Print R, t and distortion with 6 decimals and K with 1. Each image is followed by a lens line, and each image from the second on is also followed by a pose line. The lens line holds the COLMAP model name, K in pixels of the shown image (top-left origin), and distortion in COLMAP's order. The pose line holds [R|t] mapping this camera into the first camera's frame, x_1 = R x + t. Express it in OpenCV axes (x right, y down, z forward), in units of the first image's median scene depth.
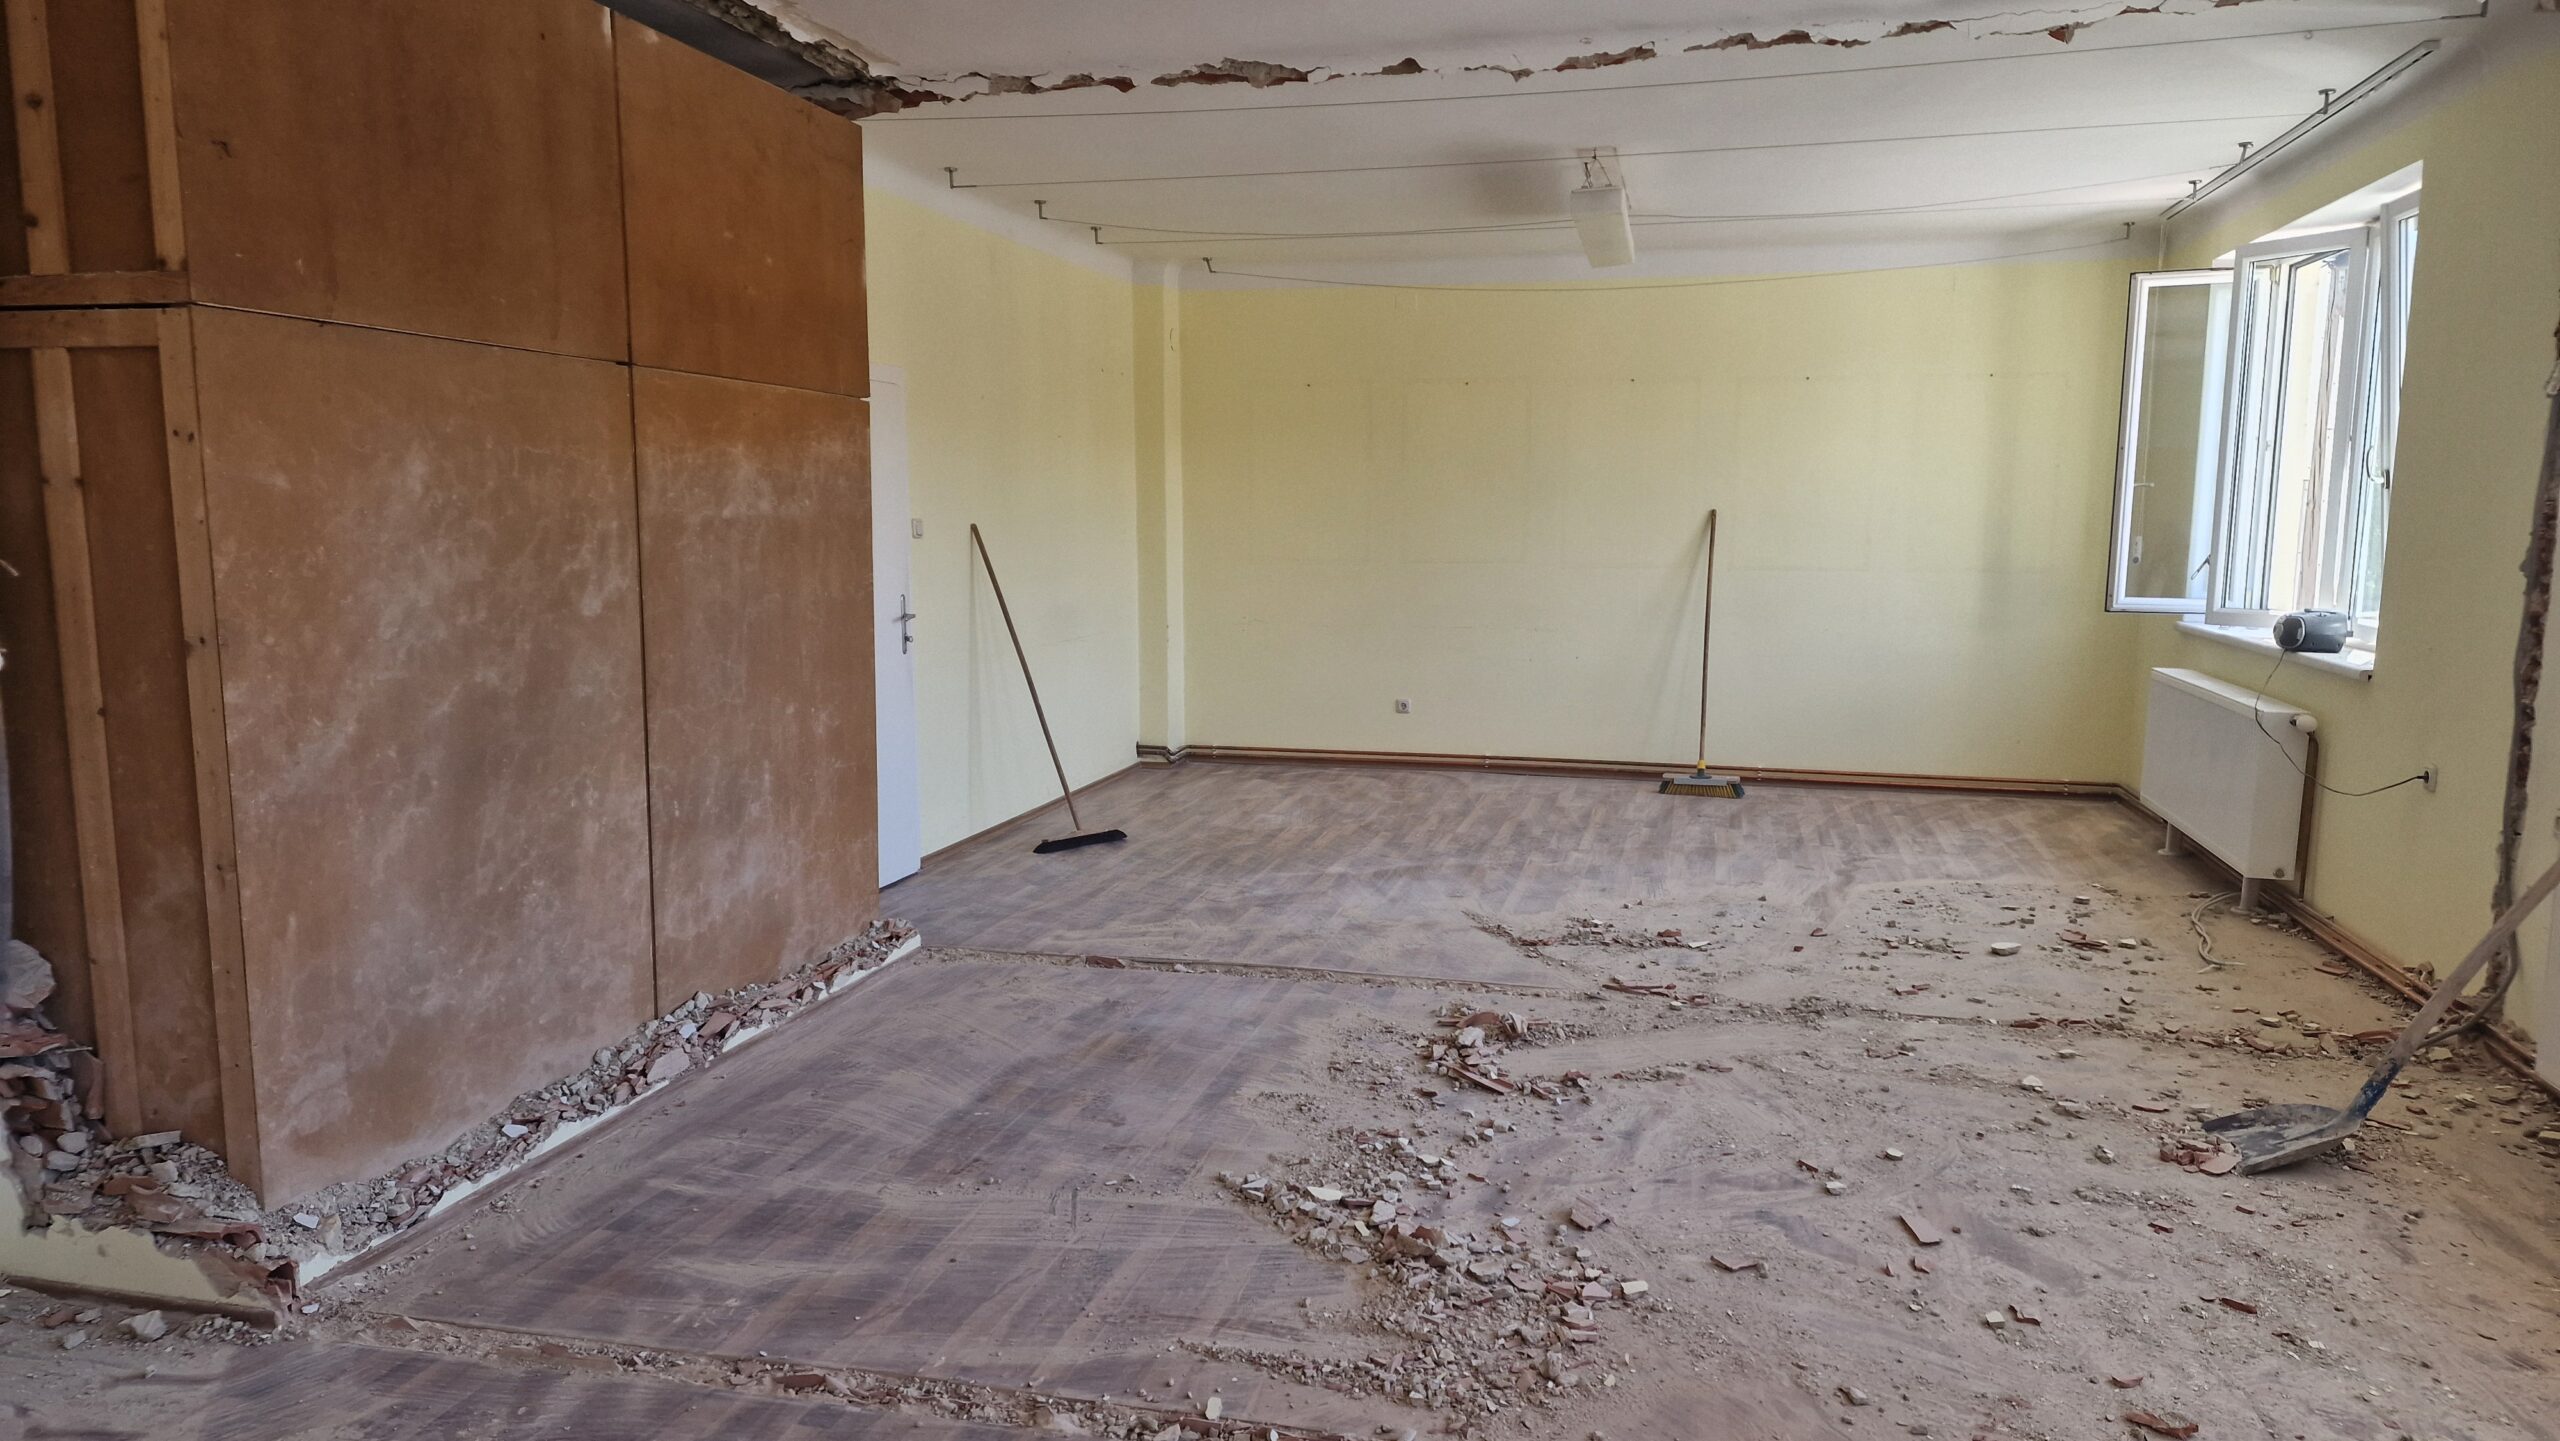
lens RADIAL K [[1700.4, 0, 1306.0], [0, 1700.4, 758.2], [0, 0, 1]] dist [0.083888, -0.080725]
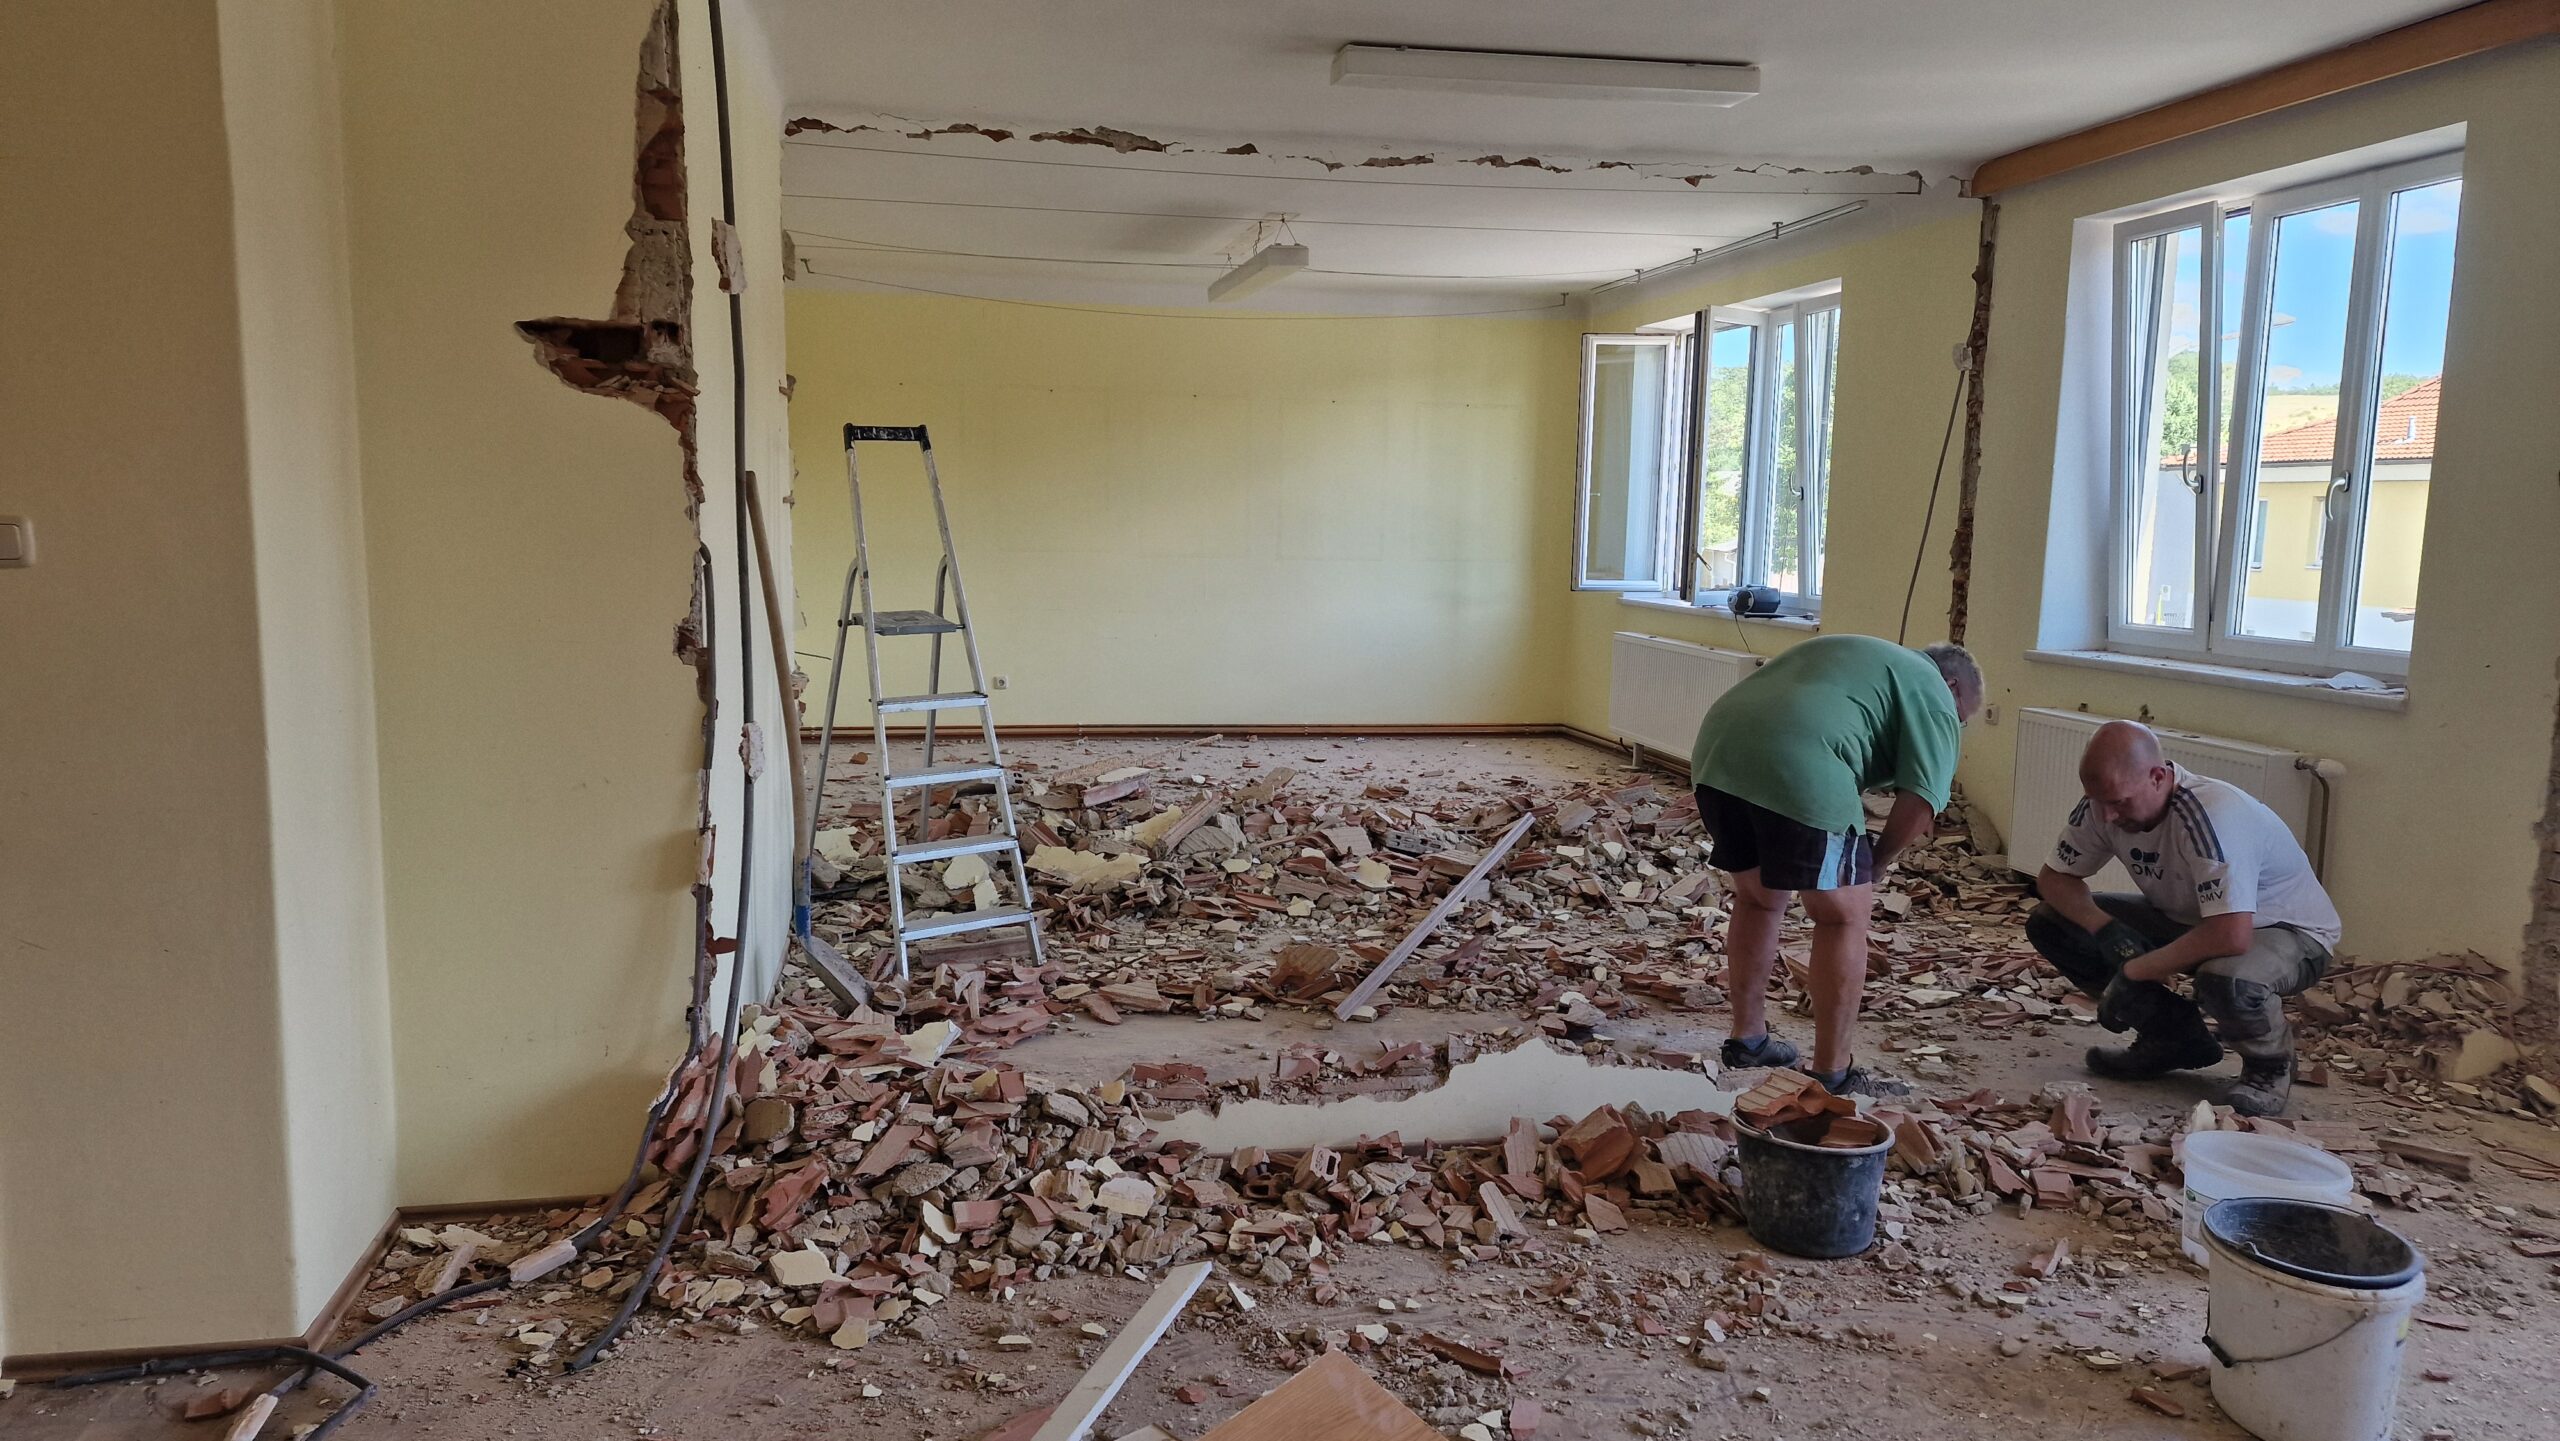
lens RADIAL K [[1700.4, 0, 1273.9], [0, 1700.4, 742.3], [0, 0, 1]] dist [0.083888, -0.080725]
pose [[0.907858, -0.045510, 0.416800, -0.470919], [0.048104, 0.998833, 0.004283, 0.023363], [-0.416509, 0.016162, 0.908988, -0.135491]]
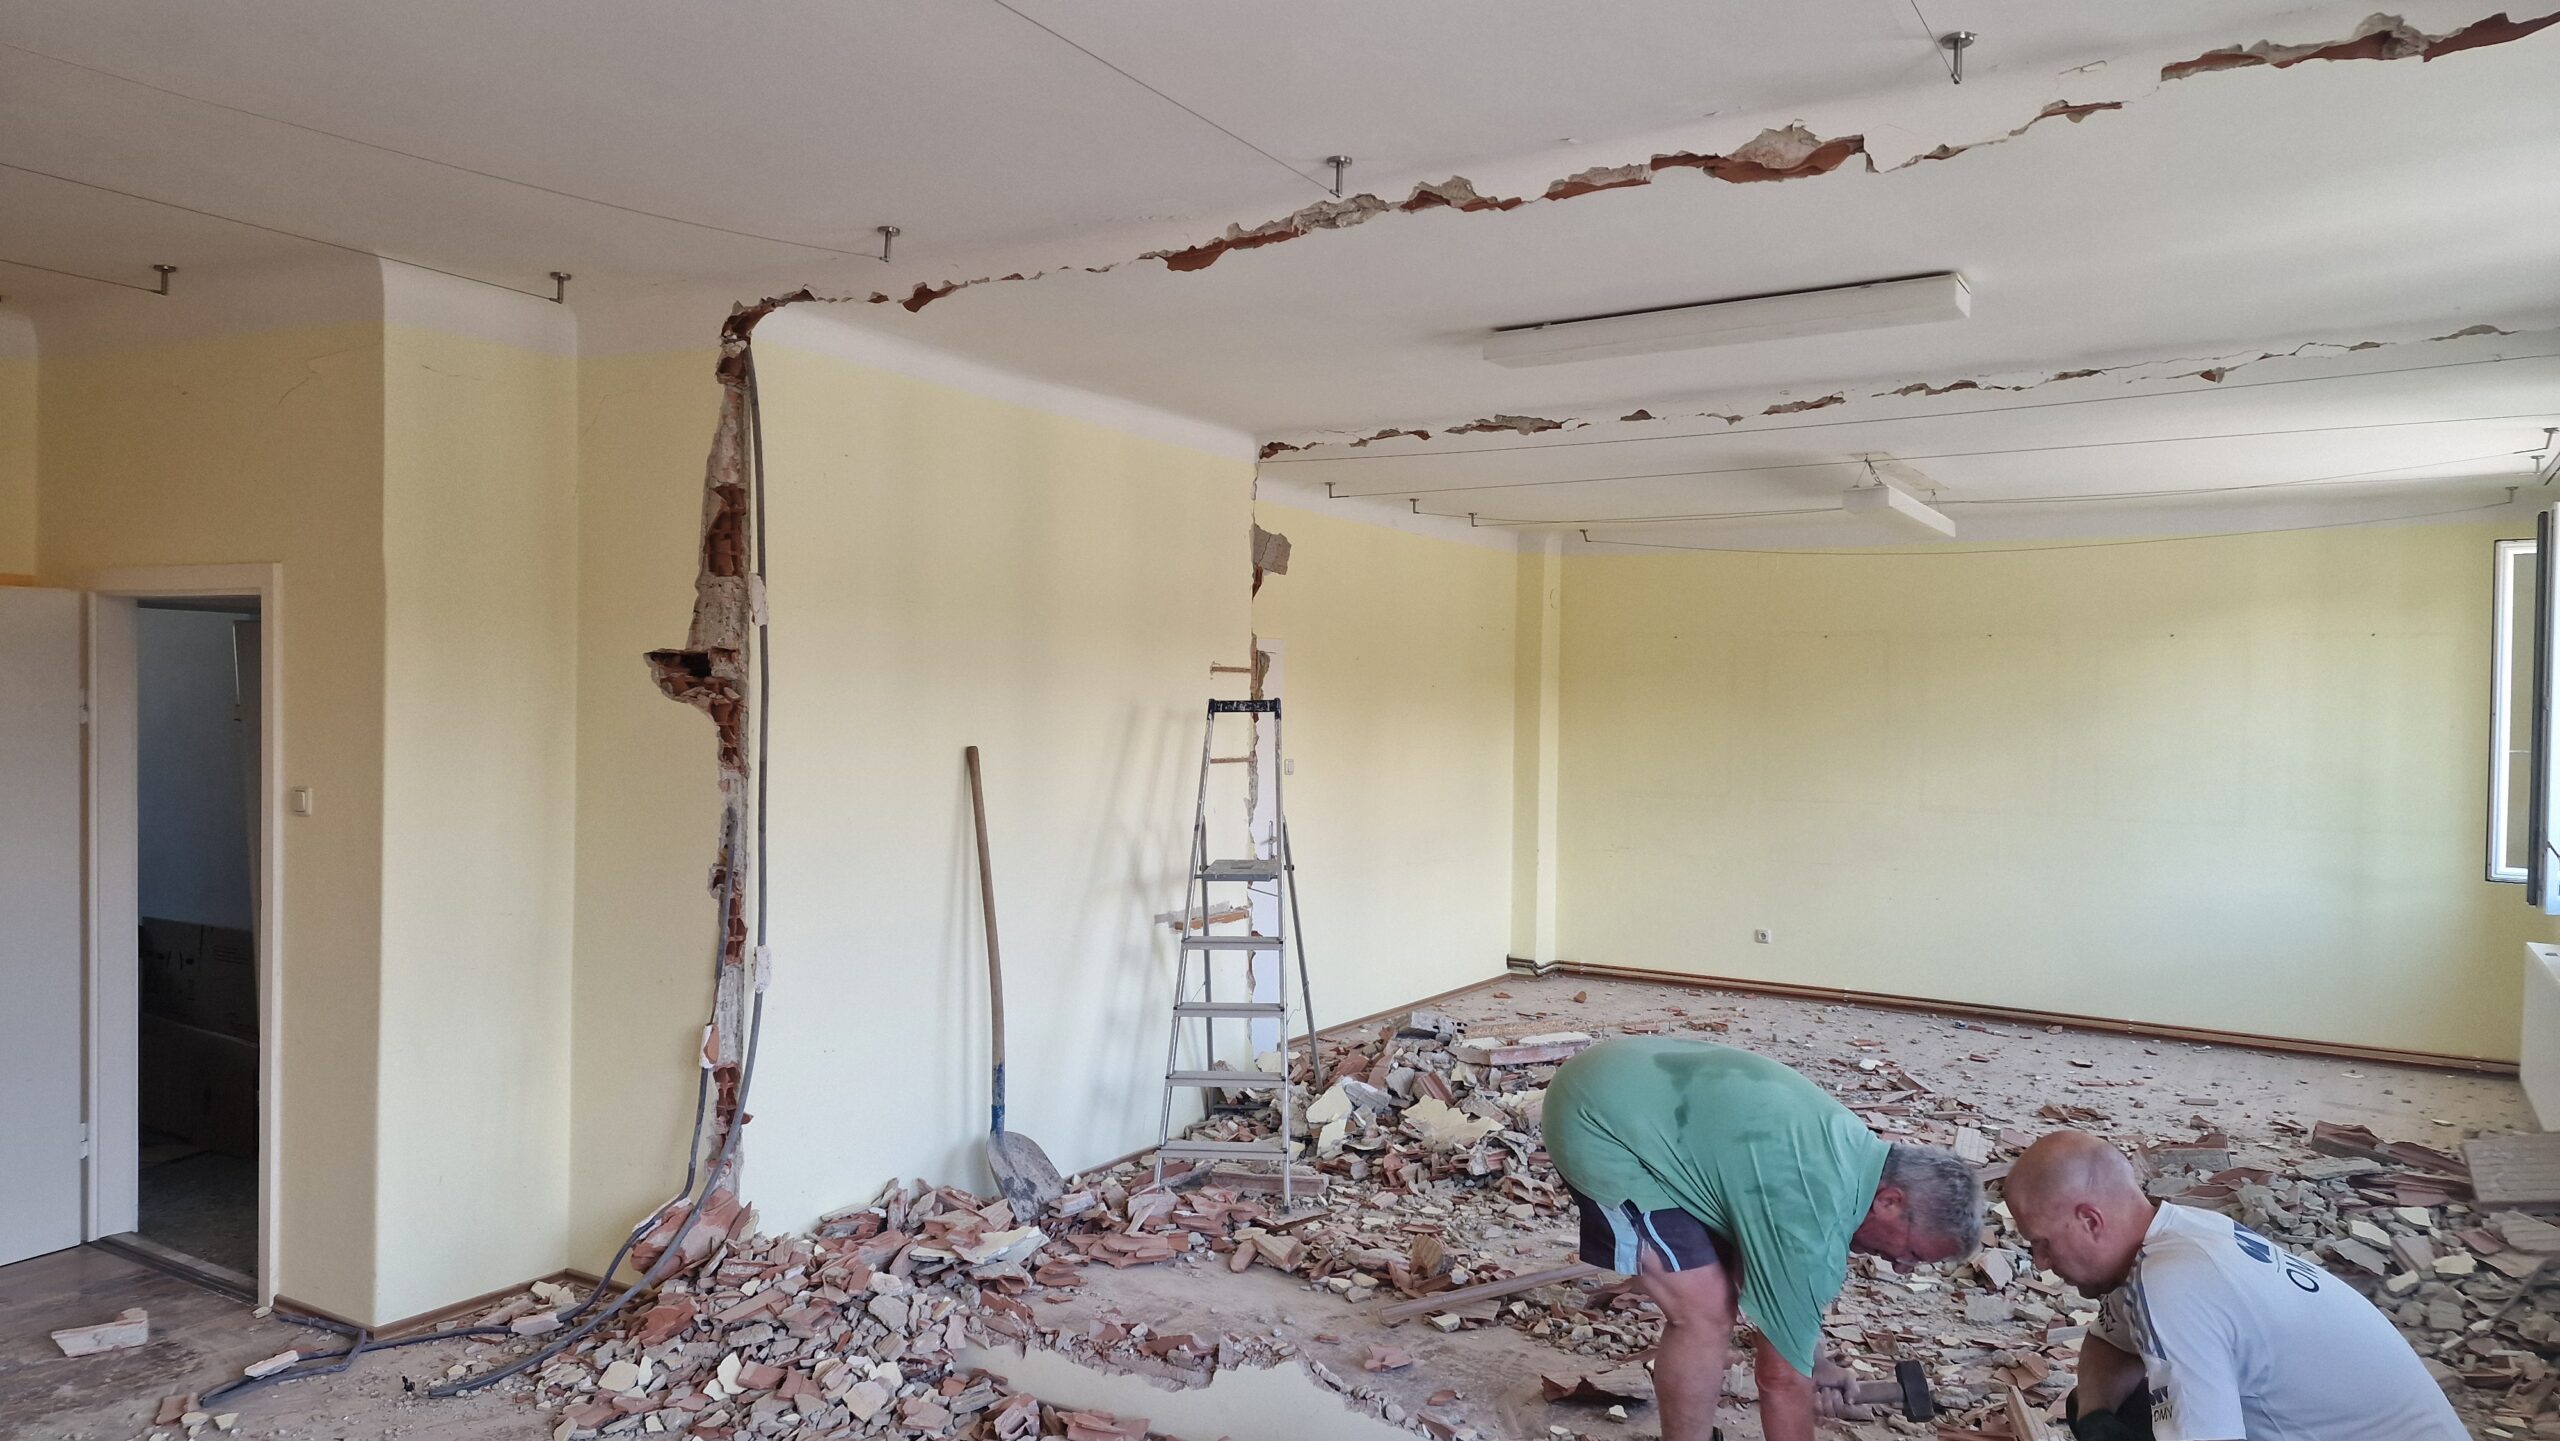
lens RADIAL K [[1700.4, 0, 1306.9], [0, 1700.4, 748.2], [0, 0, 1]] dist [0.083888, -0.080725]
pose [[0.954433, 0.021598, -0.297644, 0.204418], [-0.059412, 0.991164, -0.118592, -0.006802], [0.292453, 0.130872, 0.947282, -0.202809]]
